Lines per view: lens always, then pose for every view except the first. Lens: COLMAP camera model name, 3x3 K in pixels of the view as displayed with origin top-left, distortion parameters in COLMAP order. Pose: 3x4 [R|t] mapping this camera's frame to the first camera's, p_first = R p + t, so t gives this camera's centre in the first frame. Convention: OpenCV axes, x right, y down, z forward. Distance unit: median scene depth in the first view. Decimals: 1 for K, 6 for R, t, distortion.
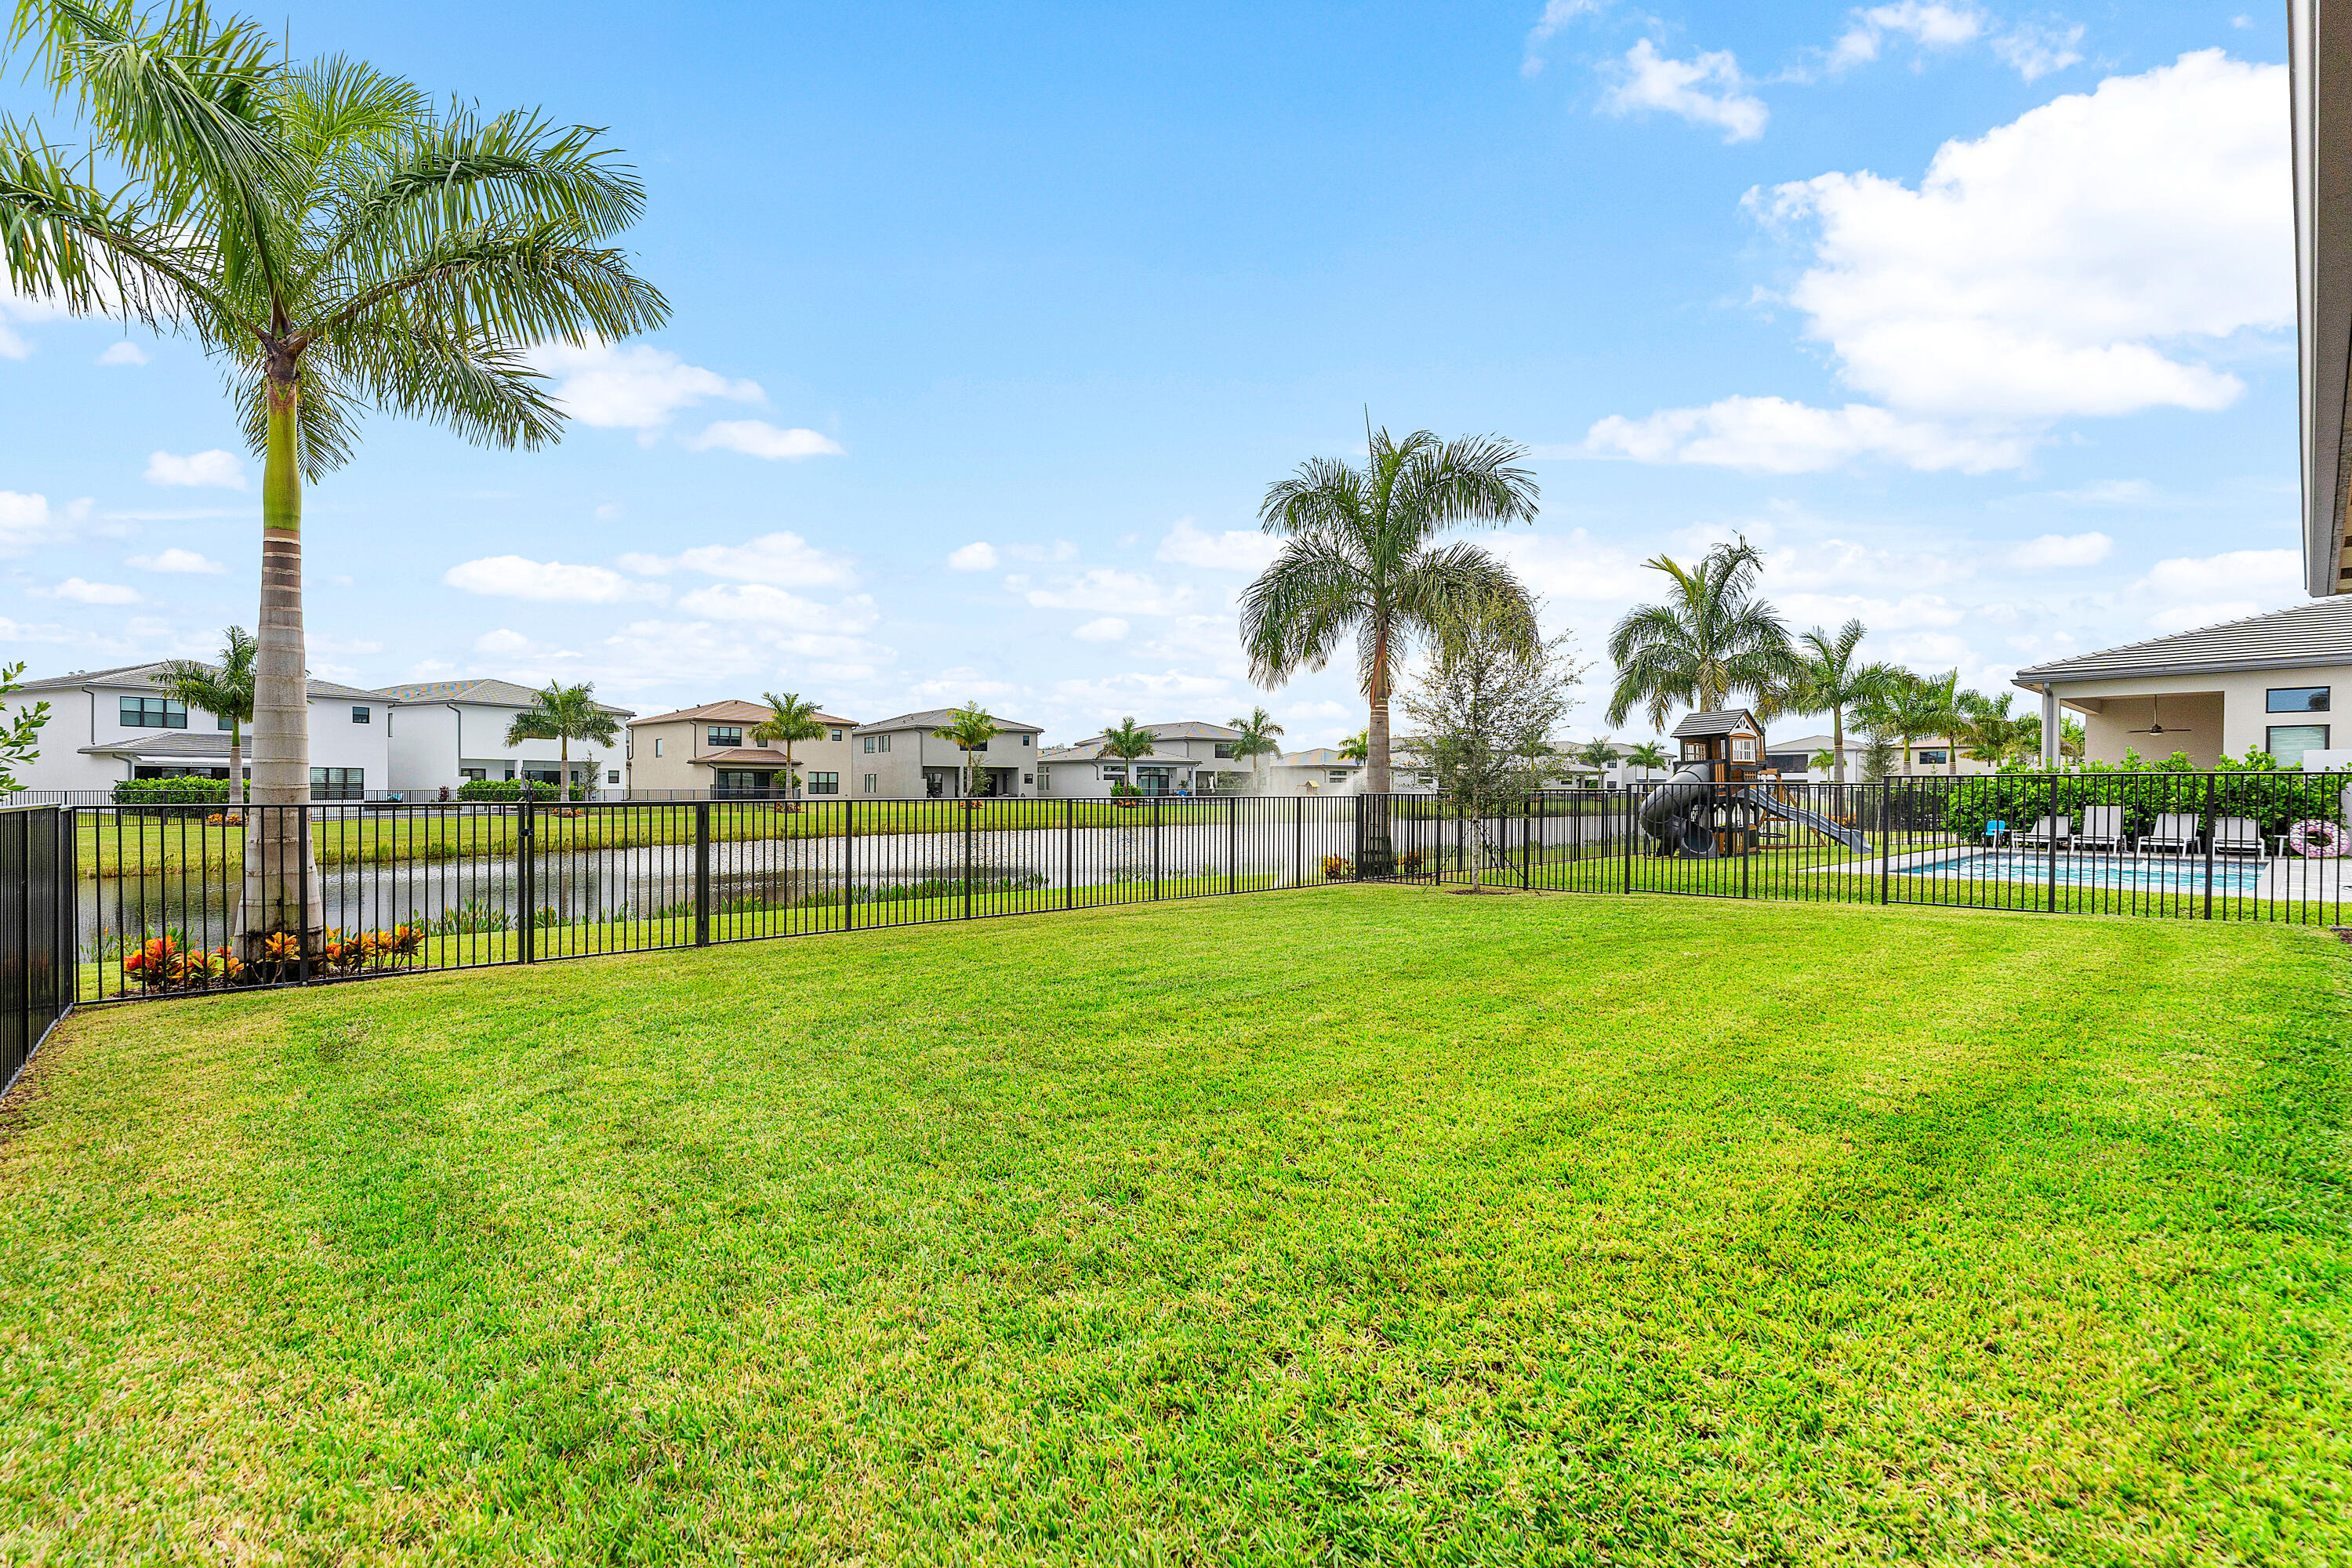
lens RADIAL K [[1016.0, 0, 1178.0], [0, 1016.0, 796.3], [0, 0, 1]] dist [-0.001148, -0.000171]
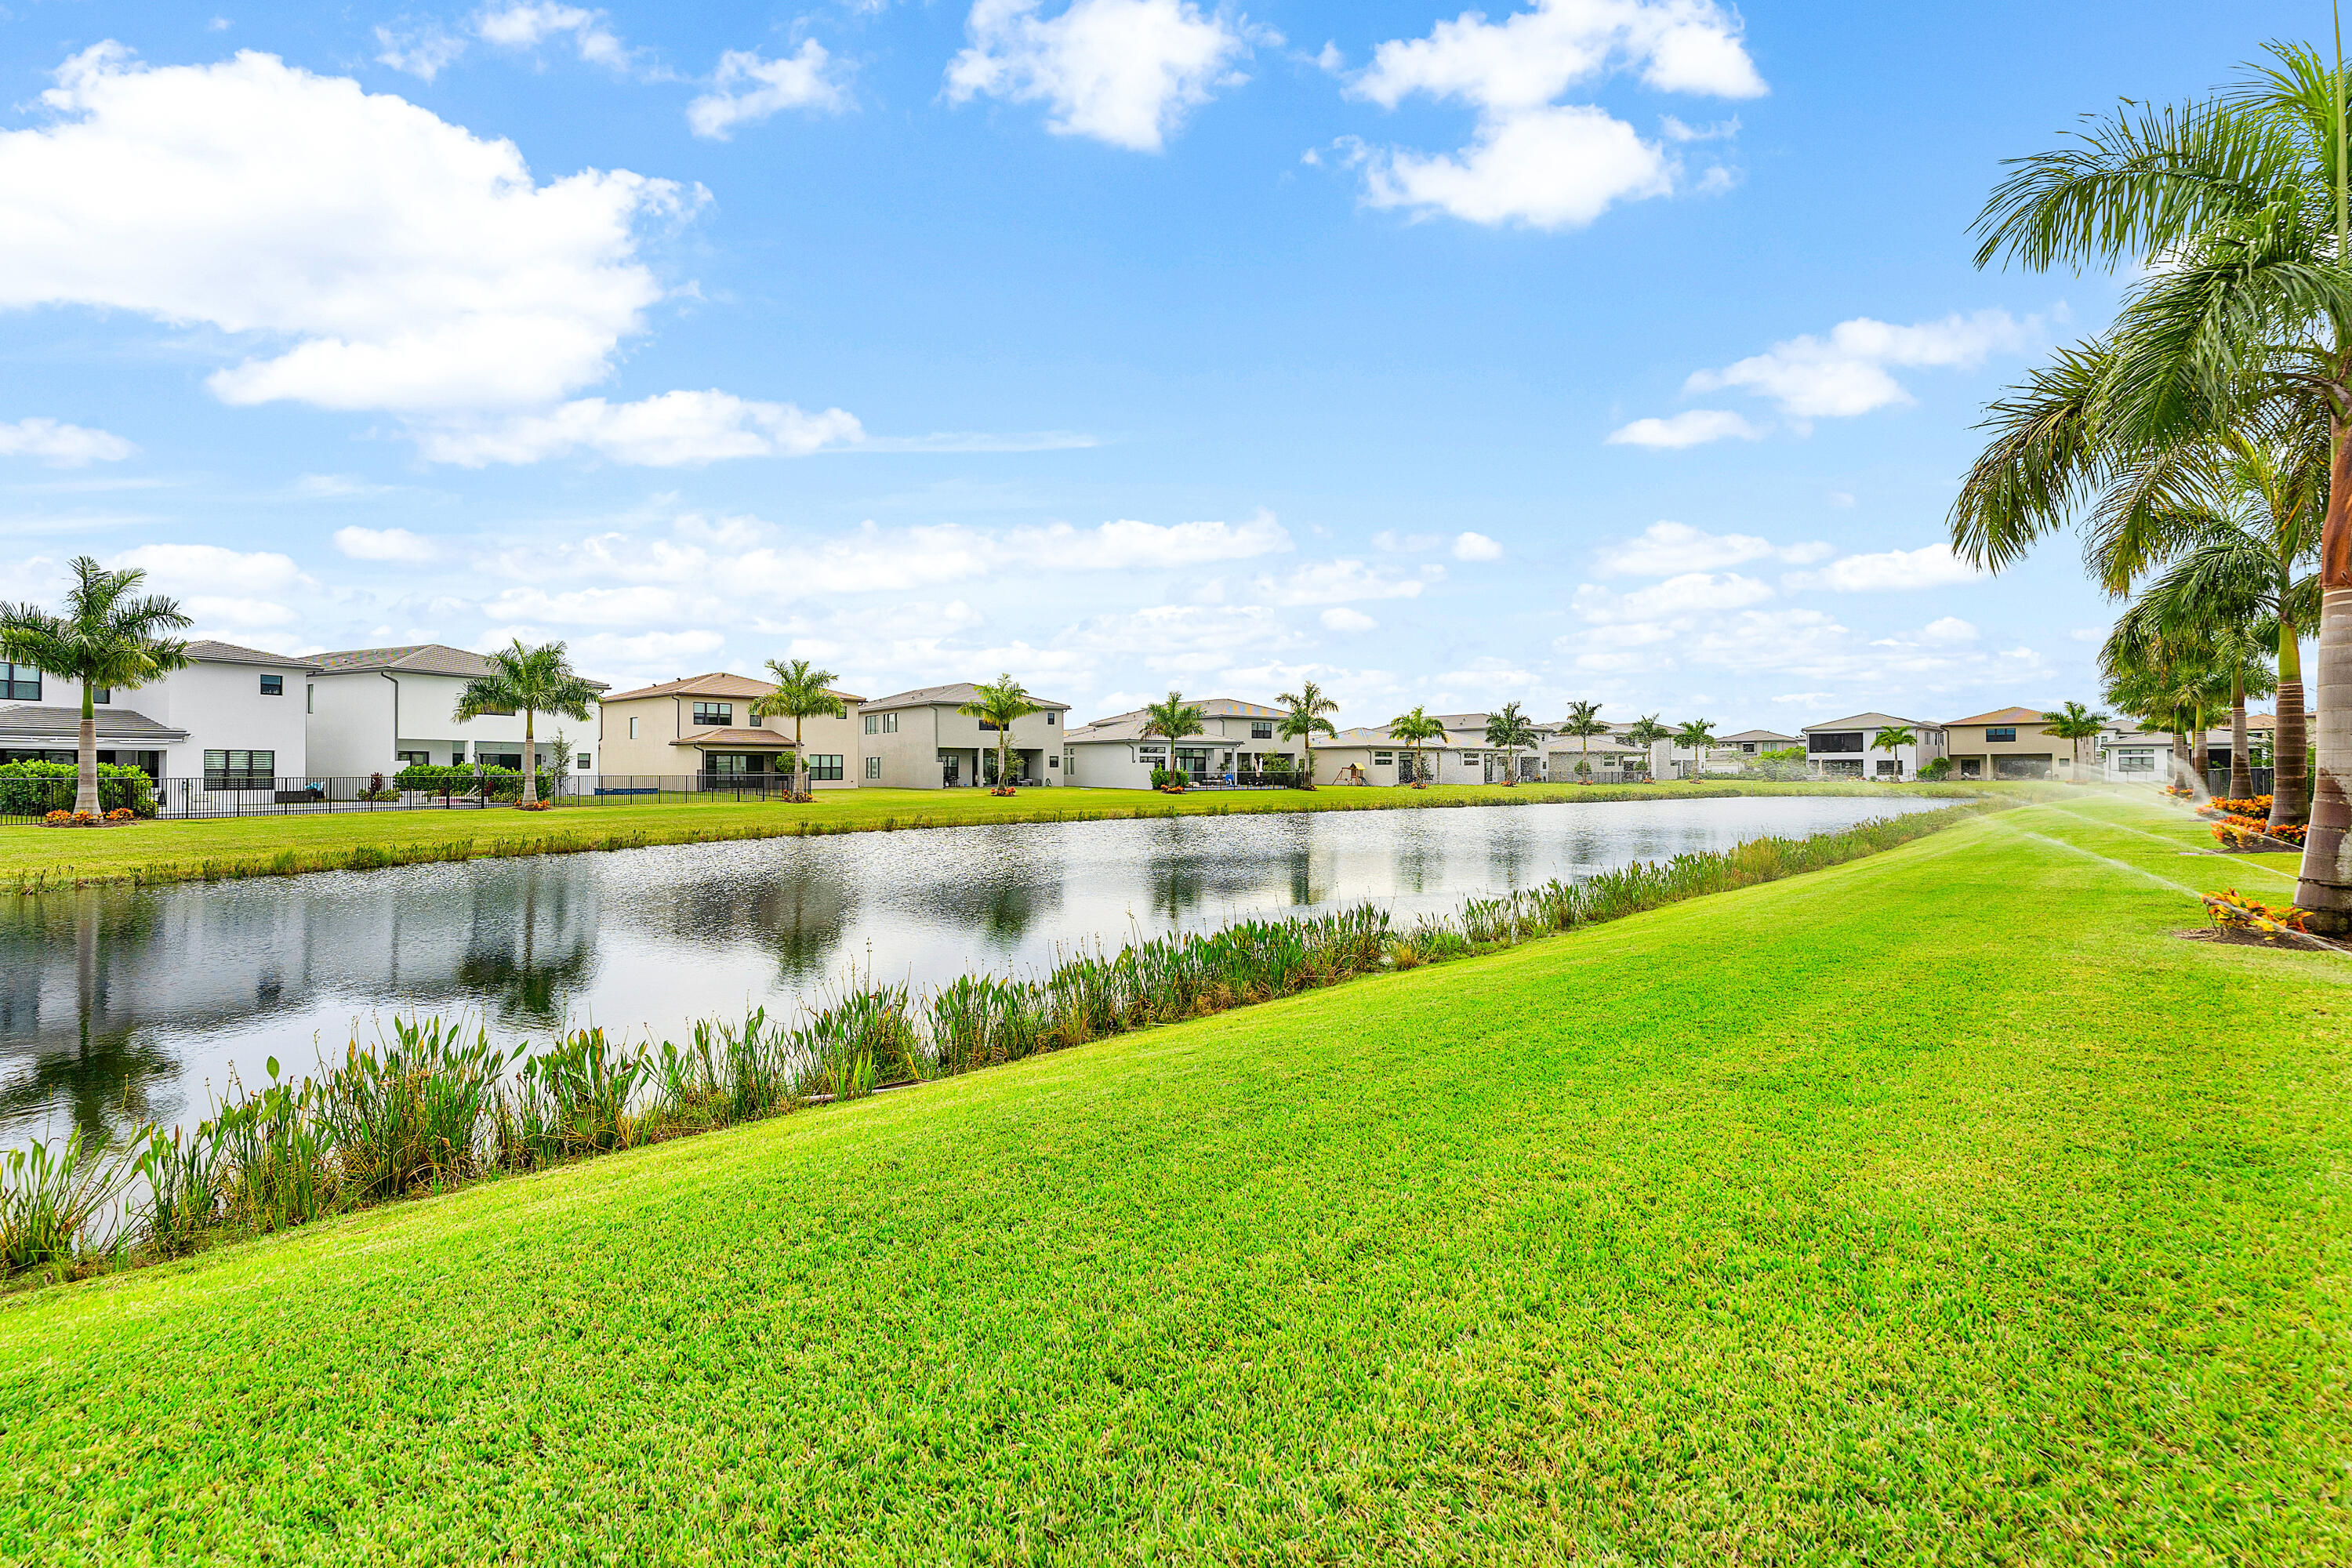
lens RADIAL K [[1016.0, 0, 1174.1], [0, 1016.0, 771.5], [0, 0, 1]] dist [-0.001148, -0.000171]
pose [[0.999353, -0.005213, 0.035577, -0.087970], [0.005558, 0.999938, -0.009606, 0.000469], [-0.035525, 0.009798, 0.999321, 0.127571]]
